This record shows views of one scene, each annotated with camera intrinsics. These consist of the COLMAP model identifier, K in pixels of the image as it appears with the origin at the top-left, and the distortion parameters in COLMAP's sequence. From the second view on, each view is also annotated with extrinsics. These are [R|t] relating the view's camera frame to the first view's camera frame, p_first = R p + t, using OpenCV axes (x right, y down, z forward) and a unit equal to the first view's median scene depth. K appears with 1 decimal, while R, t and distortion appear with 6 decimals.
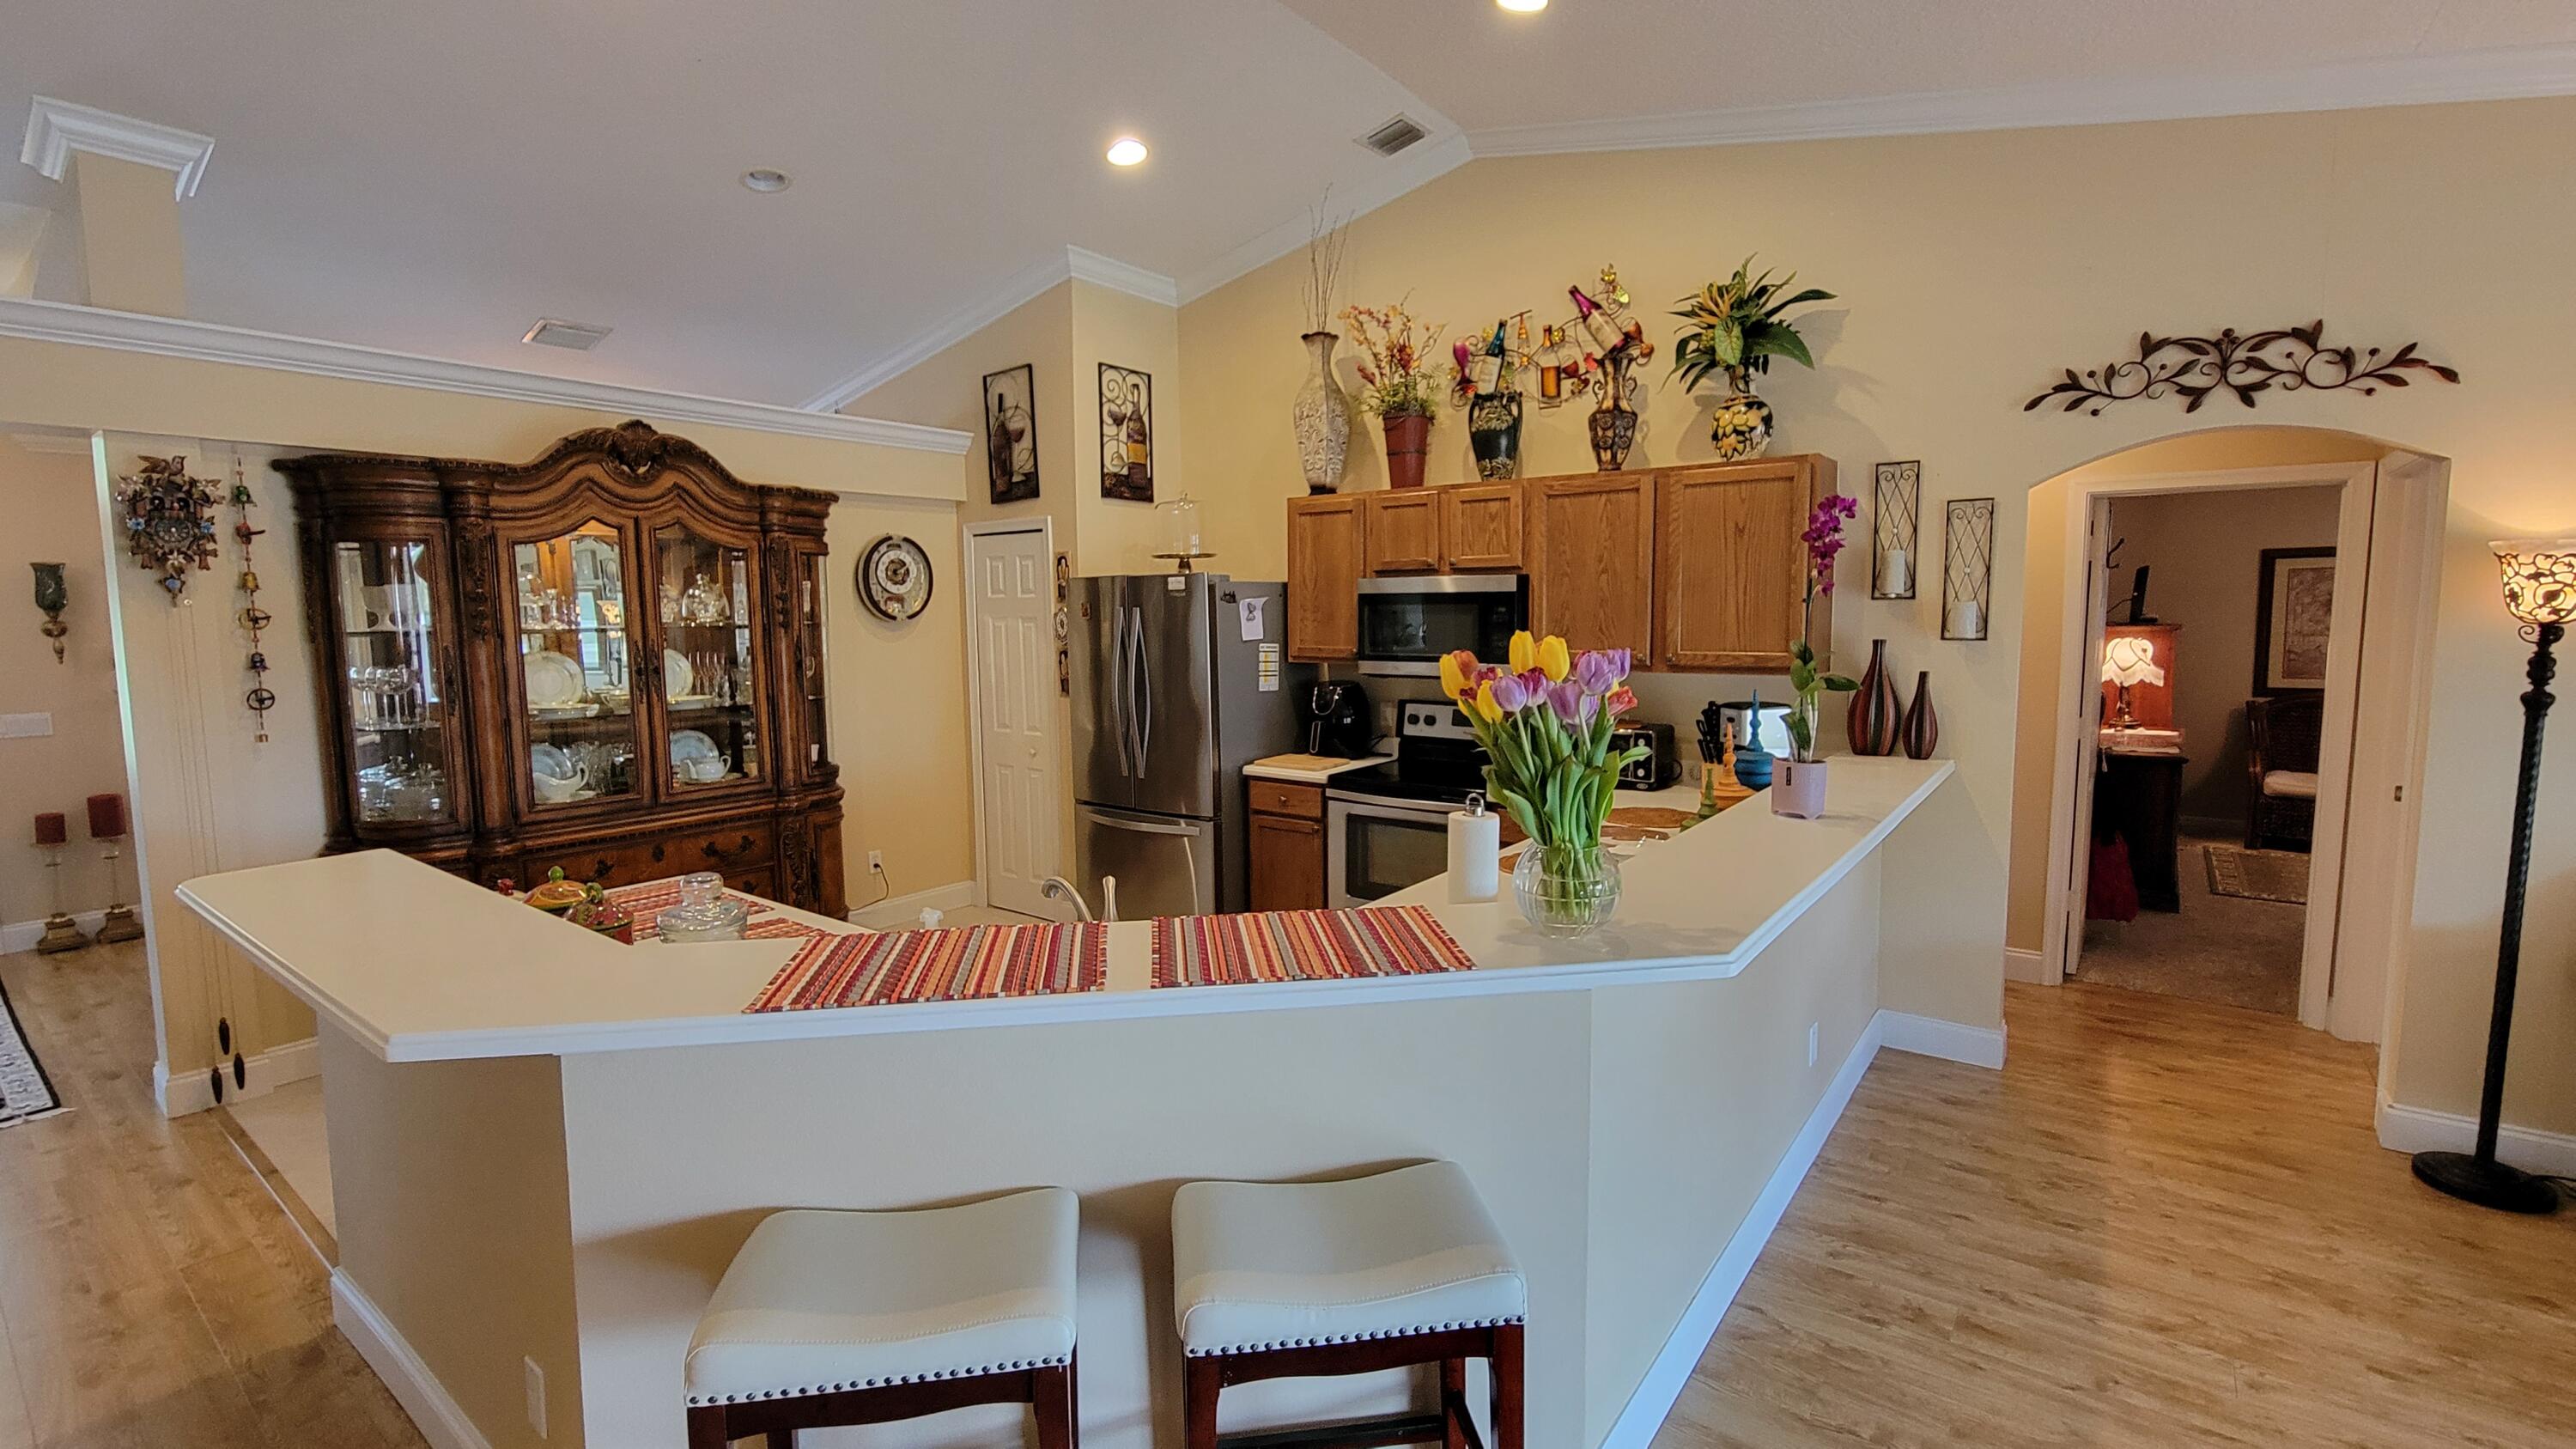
lens RADIAL K [[1106.2, 0, 1284.0], [0, 1106.2, 716.7], [0, 0, 1]] dist [-0.004022, -0.001098]
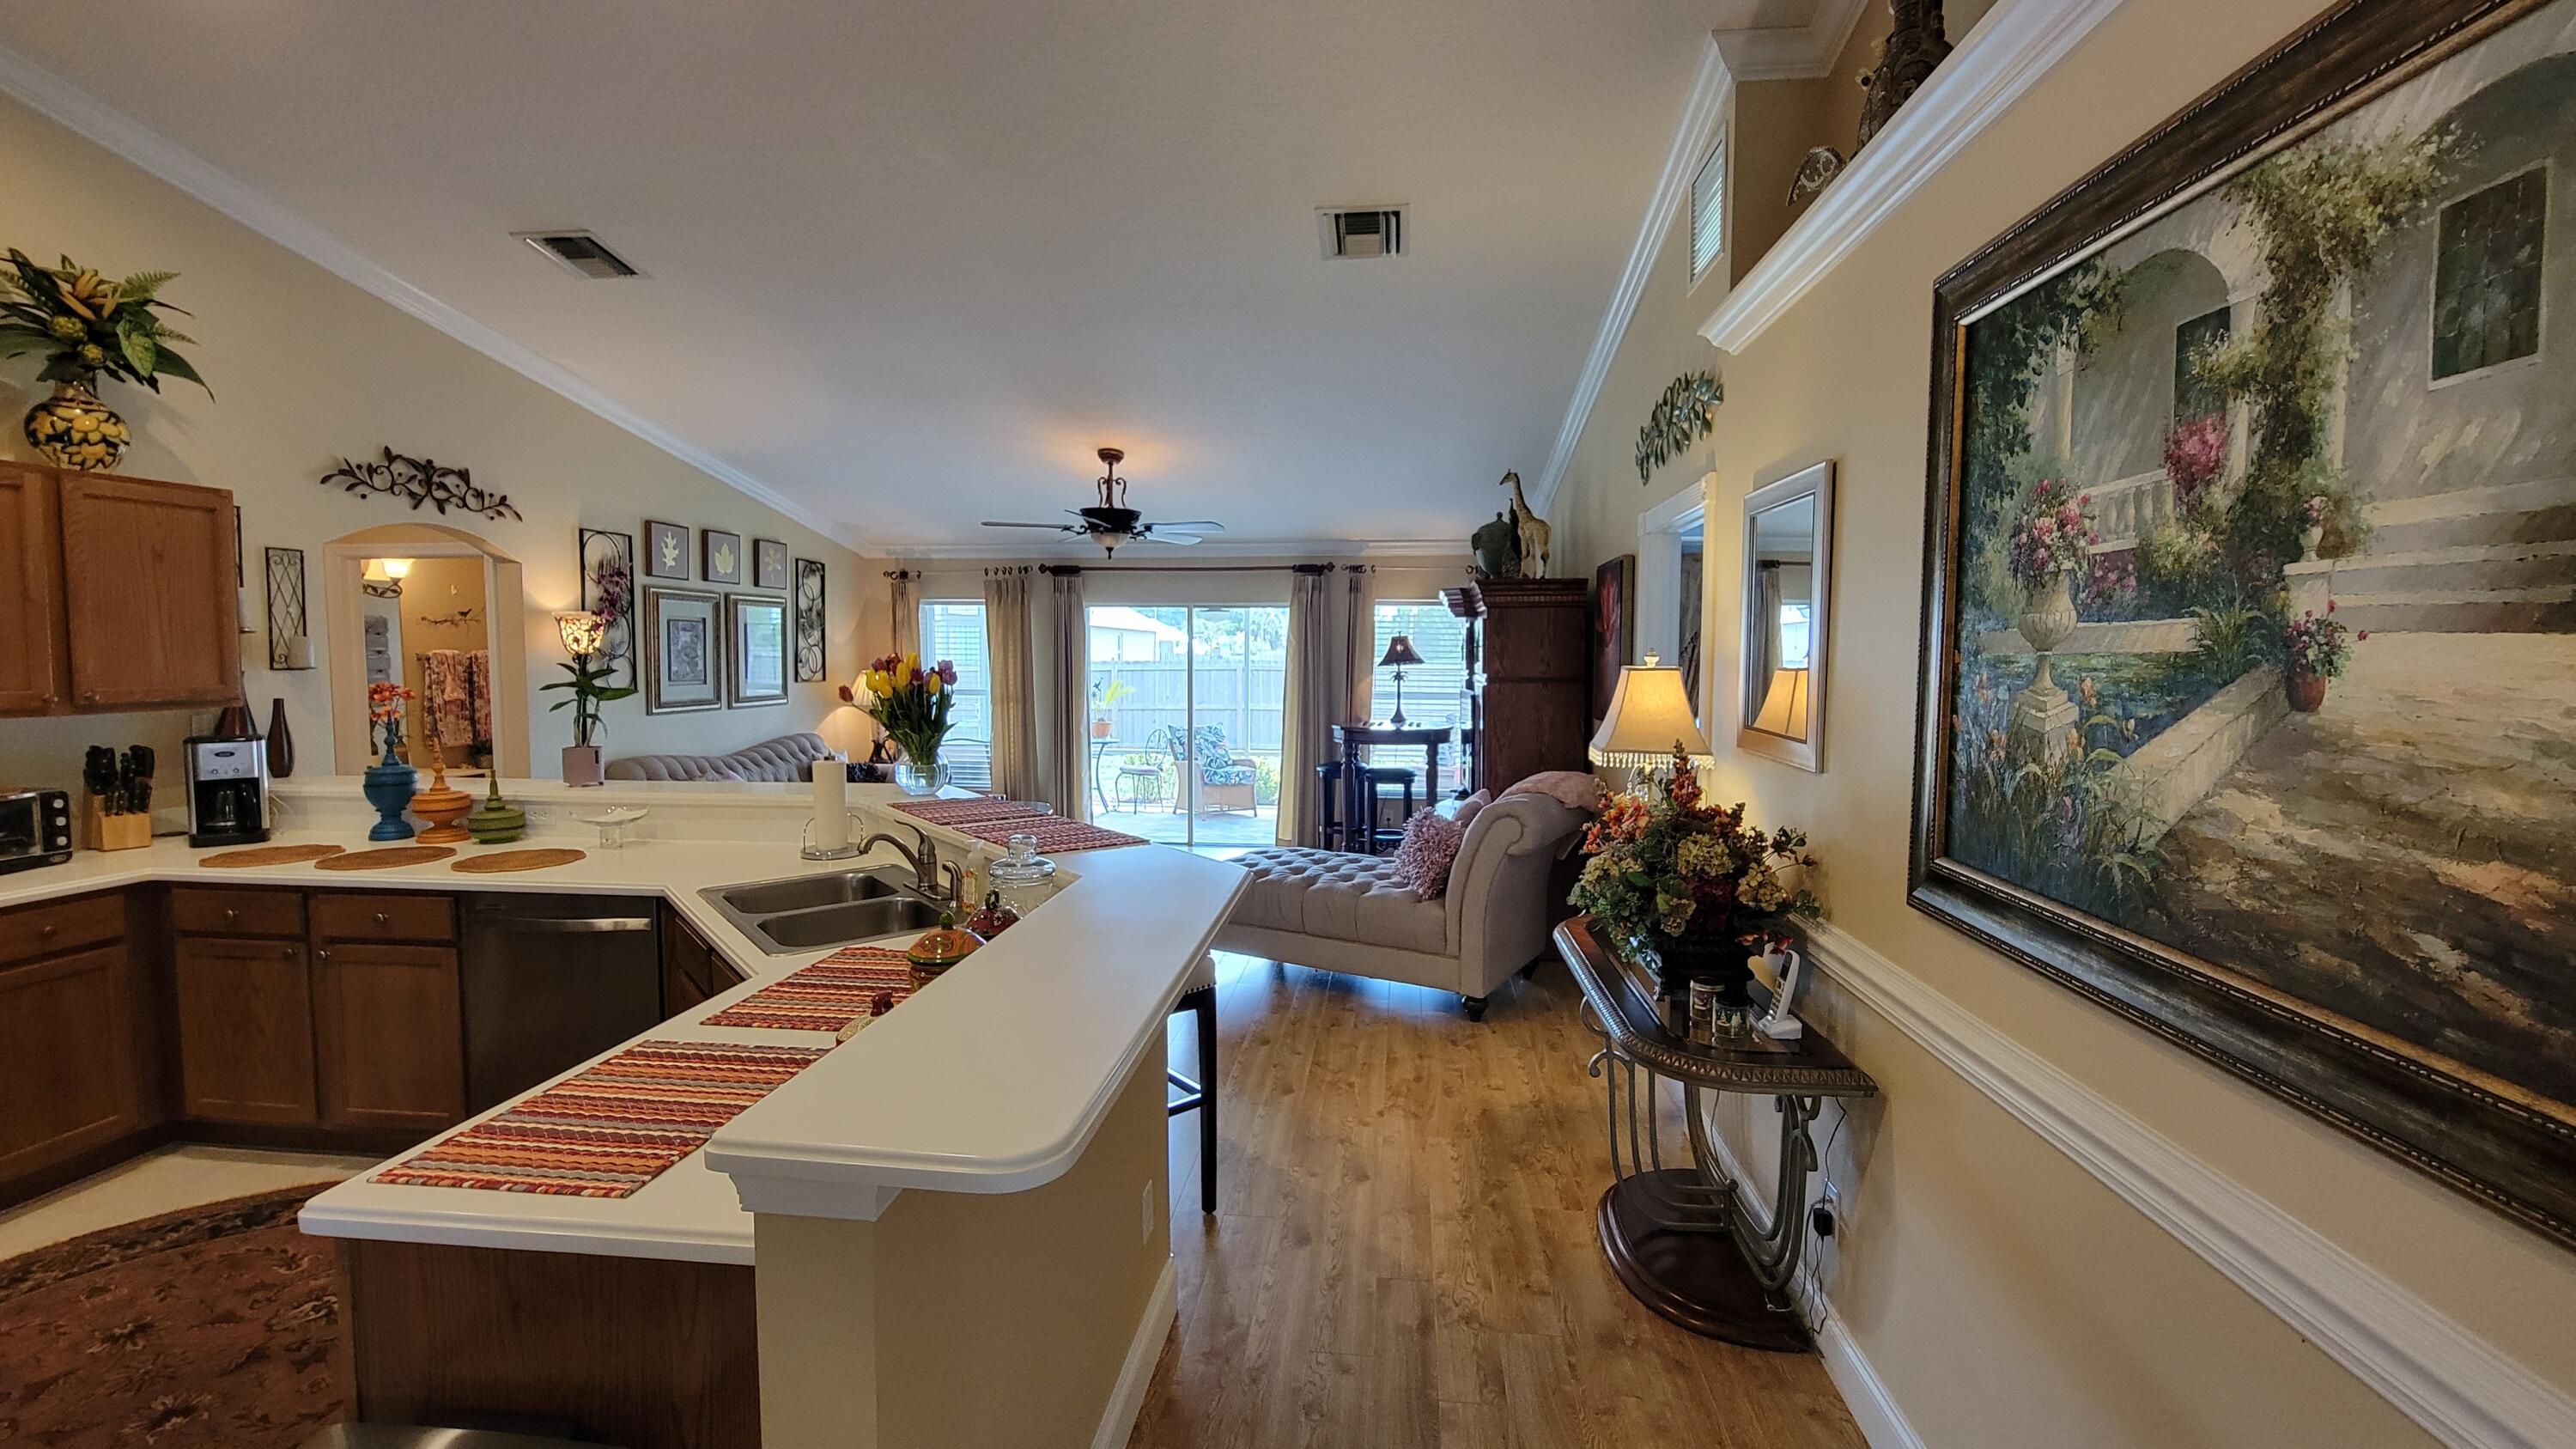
lens RADIAL K [[1056.3, 0, 1294.6], [0, 1056.3, 717.5], [0, 0, 1]] dist [-0.004155, -0.001452]
pose [[-0.521318, -0.044999, 0.852176, -0.979774], [0.083606, 0.991111, 0.103482, -0.052008], [-0.849257, 0.125194, -0.512921, 0.763447]]
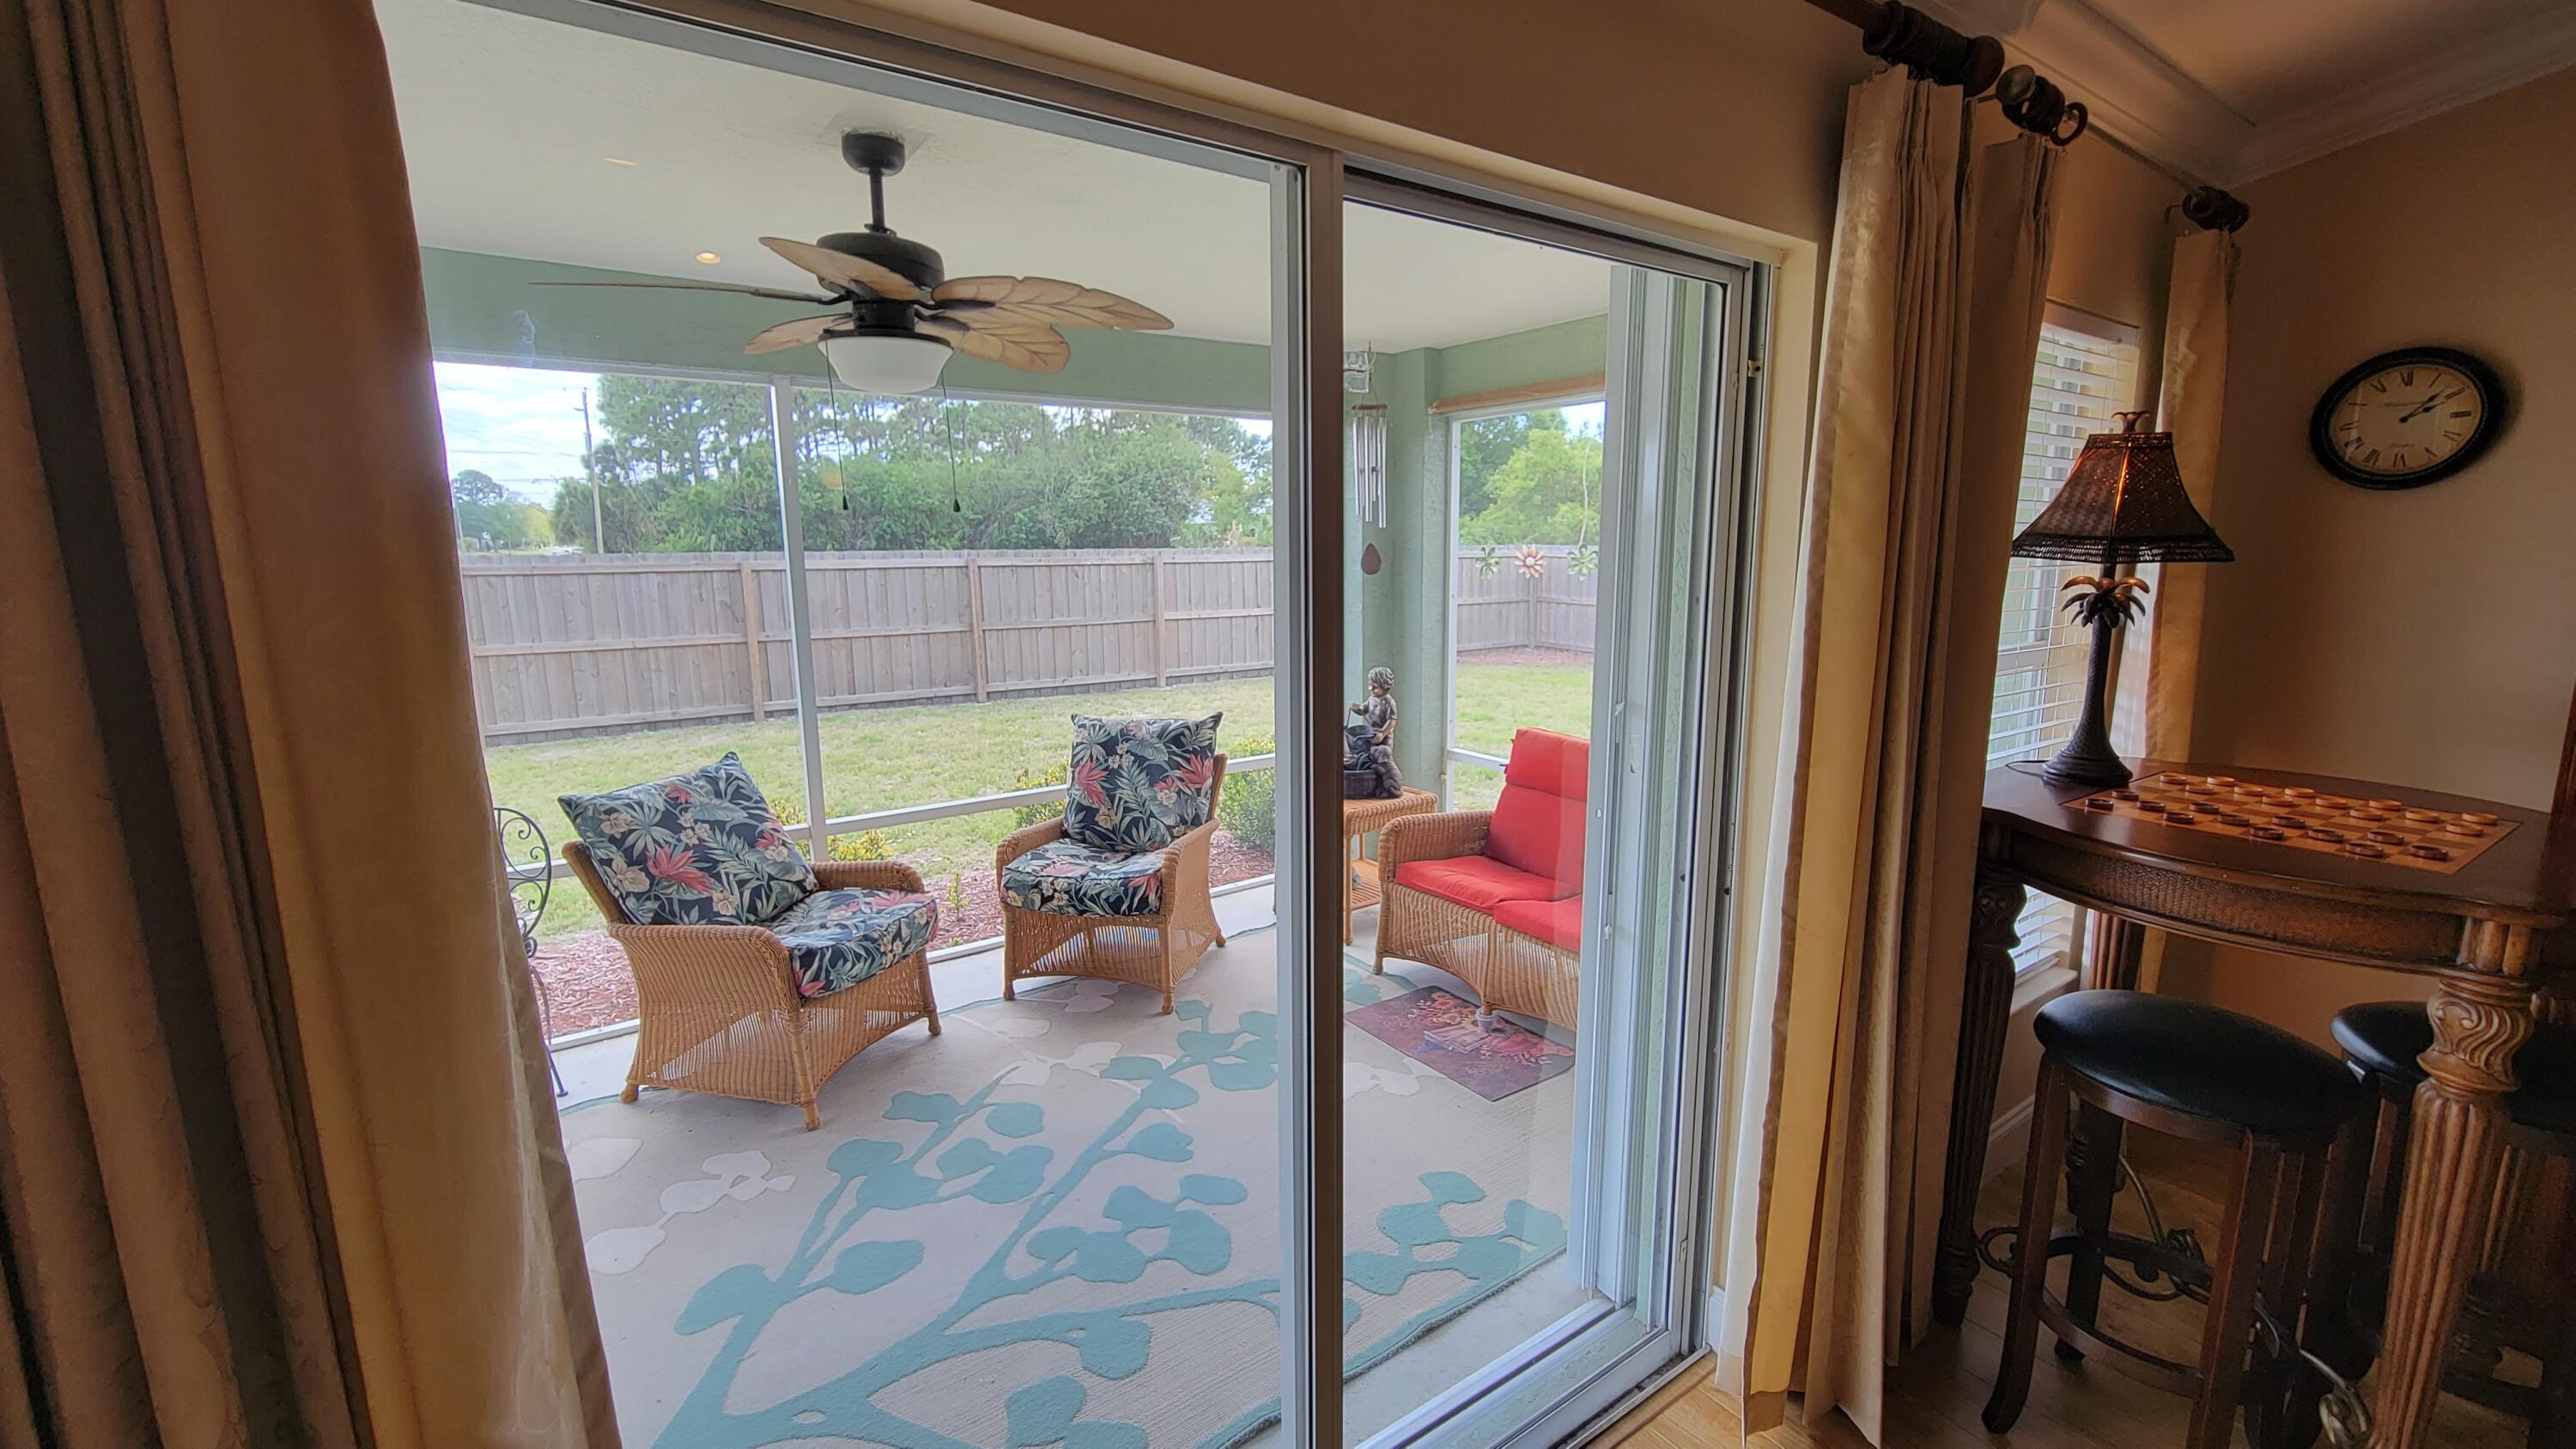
lens RADIAL K [[1056.3, 0, 1287.9], [0, 1056.3, 730.7], [0, 0, 1]] dist [-0.004155, -0.001452]
pose [[-0.952922, -0.036174, 0.301049, 1.203307], [0.047512, 0.962780, 0.266079, 0.014292], [-0.299469, 0.267856, -0.915735, 0.022153]]
